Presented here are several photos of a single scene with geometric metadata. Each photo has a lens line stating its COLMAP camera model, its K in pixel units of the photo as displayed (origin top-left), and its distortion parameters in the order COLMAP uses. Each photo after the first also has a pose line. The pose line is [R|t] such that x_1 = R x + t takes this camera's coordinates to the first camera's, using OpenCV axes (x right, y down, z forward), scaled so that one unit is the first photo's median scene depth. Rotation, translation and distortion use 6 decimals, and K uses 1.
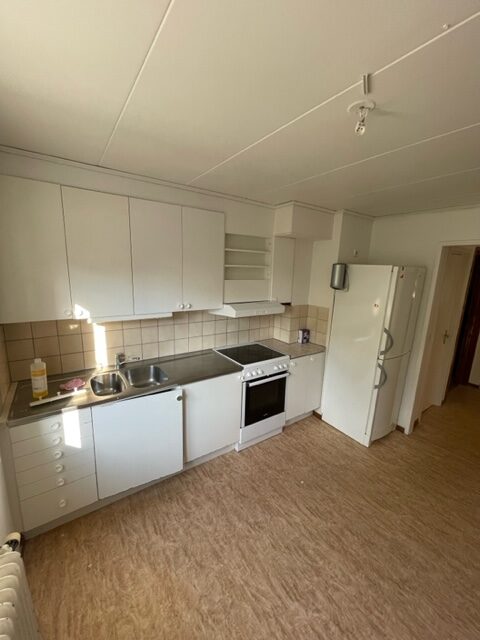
lens RADIAL K [[259.6, 0, 241.1], [0, 259.6, 320.0], [0, 0, 1]] dist [-0.001510, -0.000002]
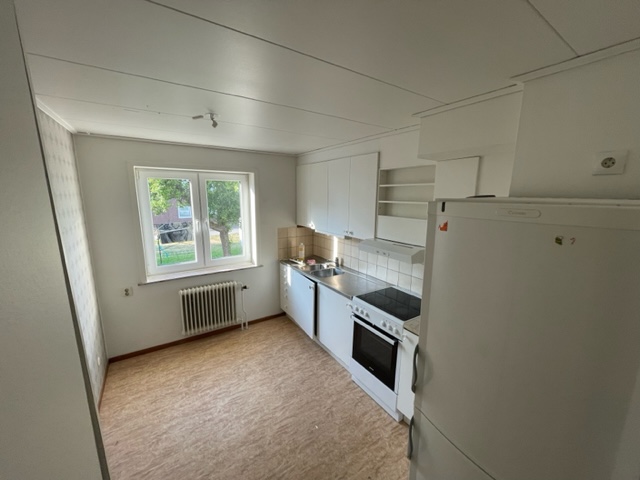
lens RADIAL K [[259.6, 0, 315.5], [0, 259.6, 241.6], [0, 0, 1]] dist [-0.001510, -0.000002]
pose [[-0.041527, 0.148114, -0.988098, 1.168368], [-0.208415, 0.965912, 0.153547, -0.189938], [0.977159, 0.212311, -0.009243, 0.937995]]
